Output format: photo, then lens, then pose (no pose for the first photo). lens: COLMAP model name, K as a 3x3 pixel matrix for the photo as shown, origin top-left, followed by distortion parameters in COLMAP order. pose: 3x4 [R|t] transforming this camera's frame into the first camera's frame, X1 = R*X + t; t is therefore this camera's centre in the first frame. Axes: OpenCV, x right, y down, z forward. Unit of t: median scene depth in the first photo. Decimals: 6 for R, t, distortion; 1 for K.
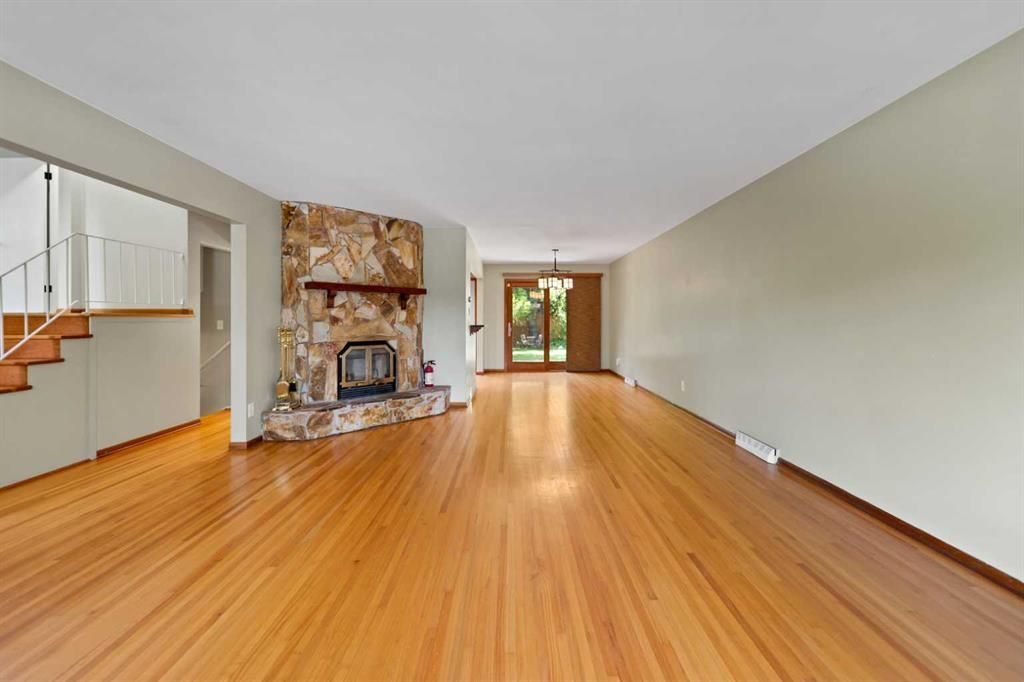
lens RADIAL K [[425.7, 0, 513.3], [0, 425.7, 320.0], [0, 0, 1]] dist [-0.002889, 0.000028]
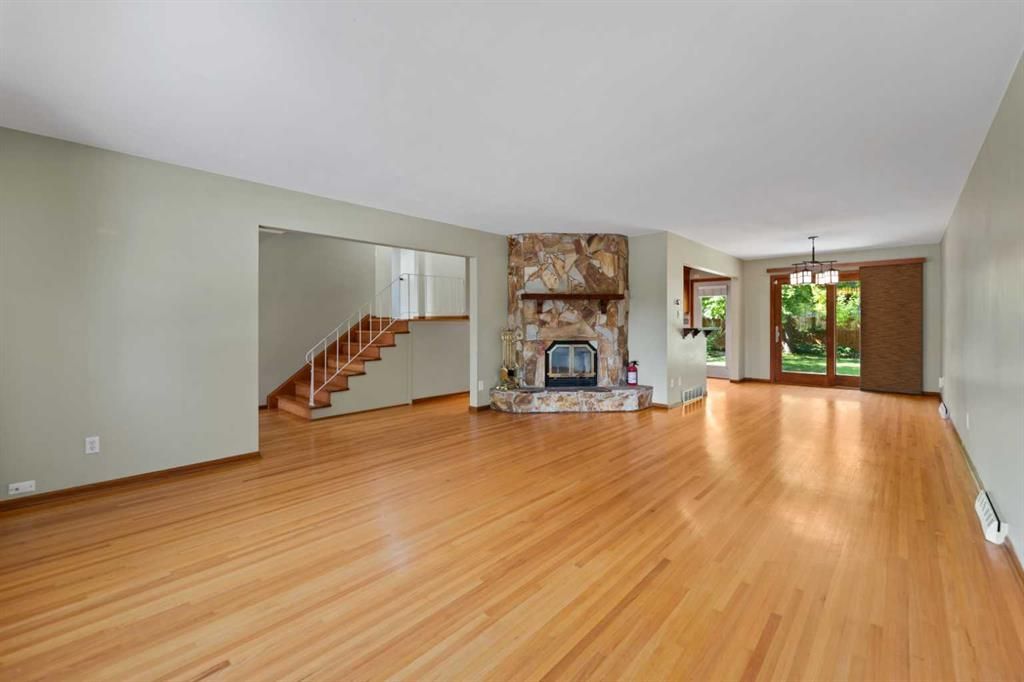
lens RADIAL K [[425.7, 0, 513.3], [0, 425.7, 320.0], [0, 0, 1]] dist [-0.002889, 0.000028]
pose [[0.733686, -0.005792, -0.679464, 0.359175], [0.000454, 0.999968, -0.008034, 0.001262], [0.679489, 0.005586, 0.733665, 0.013443]]
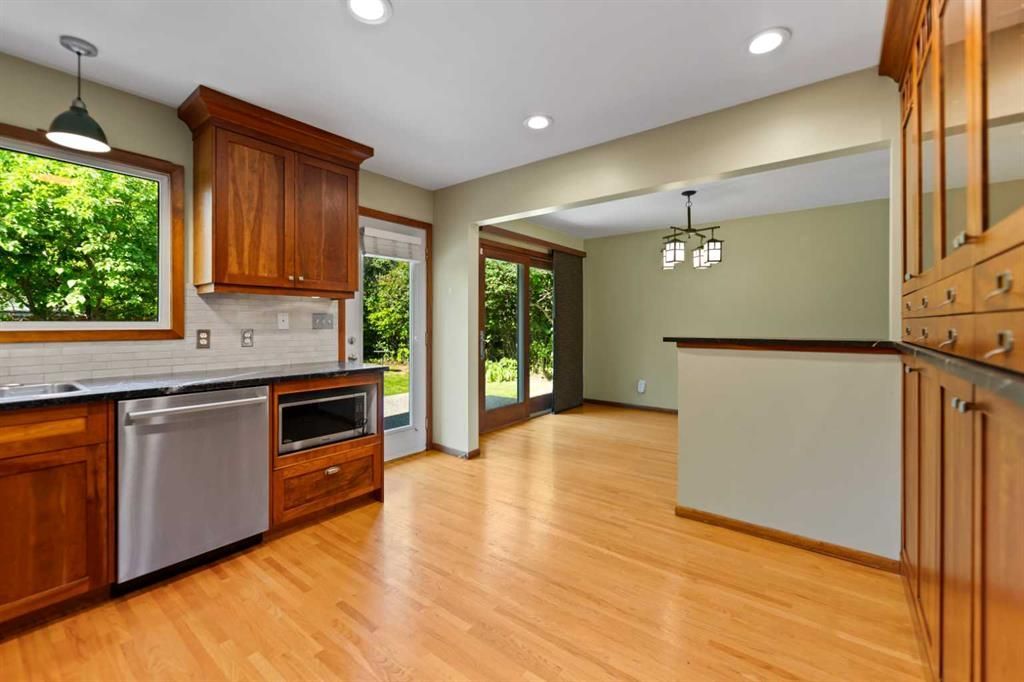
lens RADIAL K [[425.7, 0, 513.3], [0, 425.7, 320.0], [0, 0, 1]] dist [-0.002889, 0.000028]
pose [[0.606901, 0.002646, 0.794773, -0.713735], [0.004650, 0.999966, -0.006880, -0.002980], [-0.794763, 0.007871, 0.606868, 1.332392]]
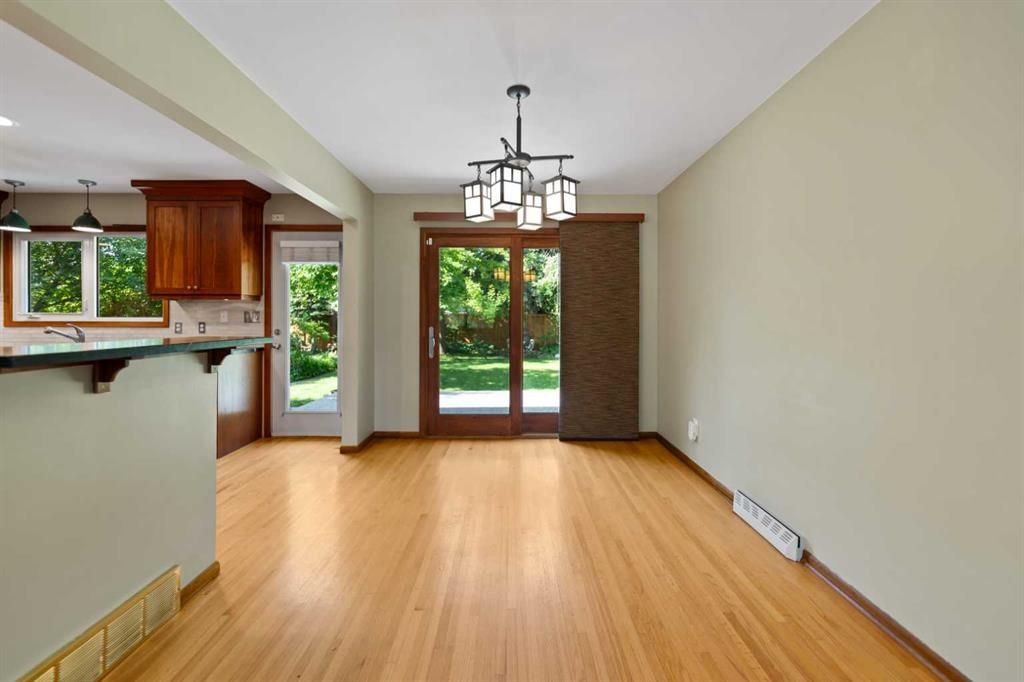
lens RADIAL K [[425.7, 0, 513.3], [0, 425.7, 320.0], [0, 0, 1]] dist [-0.002889, 0.000028]
pose [[0.999997, 0.001263, 0.002203, 0.146233], [-0.001262, 0.999999, -0.000508, -0.001048], [-0.002204, 0.000506, 0.999997, 1.089435]]
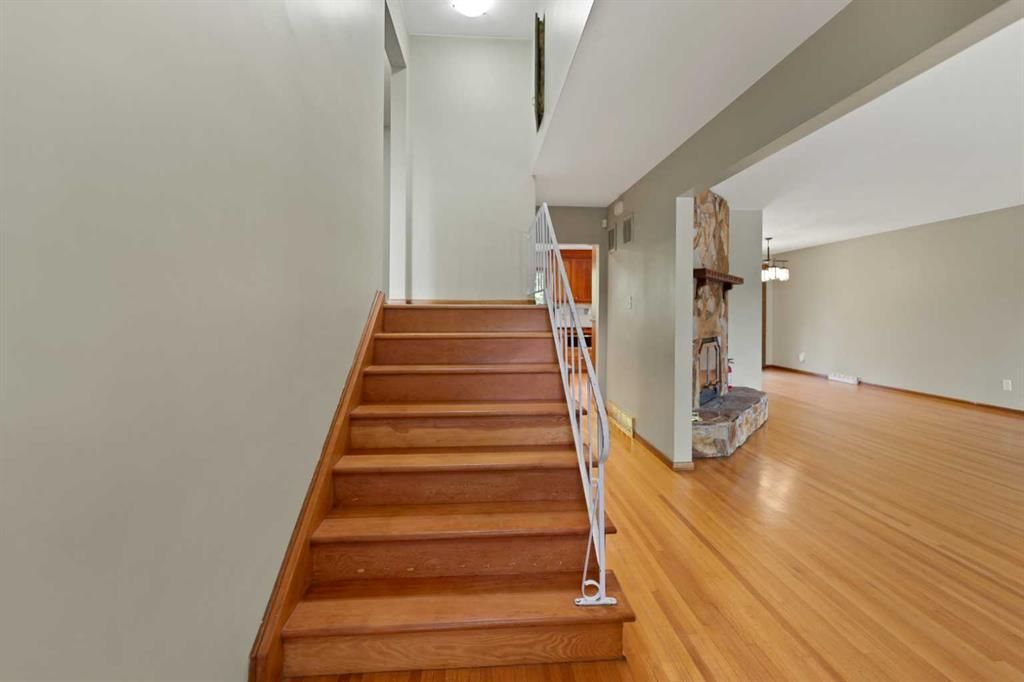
lens RADIAL K [[425.7, 0, 513.3], [0, 425.7, 320.0], [0, 0, 1]] dist [-0.002889, 0.000028]
pose [[0.997827, 0.001006, 0.065882, -0.811299], [-0.001749, 0.999935, 0.011228, 0.005800], [-0.065866, -0.011318, 0.997764, 0.168898]]
